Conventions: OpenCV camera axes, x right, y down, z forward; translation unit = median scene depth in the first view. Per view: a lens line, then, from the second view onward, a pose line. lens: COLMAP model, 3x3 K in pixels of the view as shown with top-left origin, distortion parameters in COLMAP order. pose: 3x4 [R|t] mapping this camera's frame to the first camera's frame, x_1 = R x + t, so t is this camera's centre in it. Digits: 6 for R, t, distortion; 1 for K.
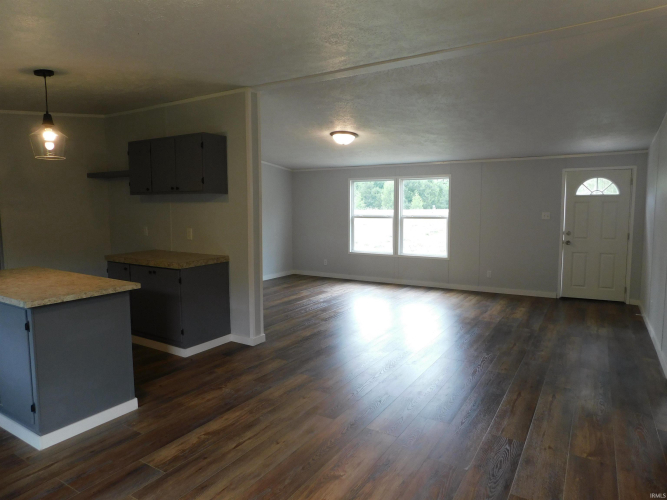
lens RADIAL K [[438.5, 0, 333.0], [0, 438.5, 248.3], [0, 0, 1]] dist [-0.076269, 0.060704]
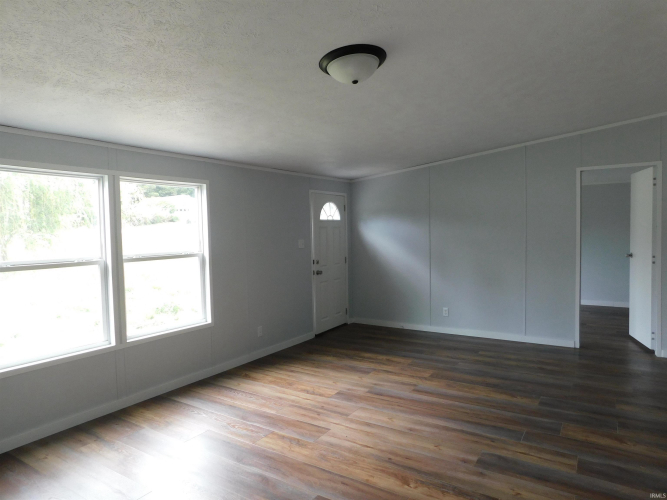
lens RADIAL K [[438.5, 0, 333.0], [0, 438.5, 248.3], [0, 0, 1]] dist [-0.076269, 0.060704]
pose [[0.022993, -0.036813, 0.999058, -0.357348], [0.115146, 0.992769, 0.033932, -0.089999], [-0.993083, 0.114257, 0.027065, 0.934151]]
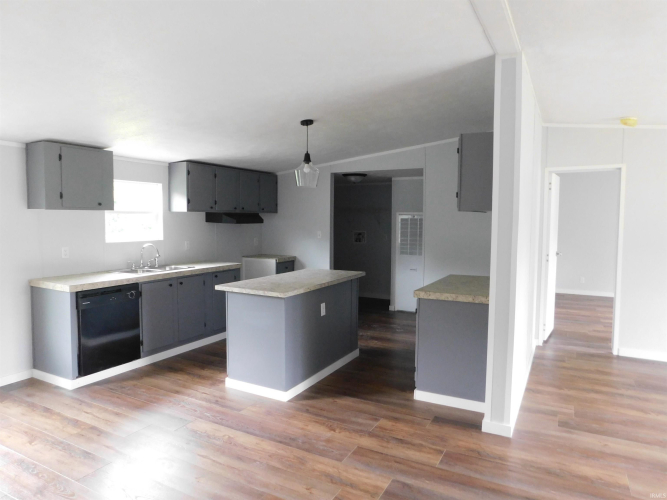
lens RADIAL K [[438.5, 0, 333.0], [0, 438.5, 248.3], [0, 0, 1]] dist [-0.076269, 0.060704]
pose [[0.050901, 0.072138, -0.996095, 0.318496], [-0.101798, 0.992568, 0.066681, -0.057666], [0.993502, 0.098006, 0.057866, 0.481722]]
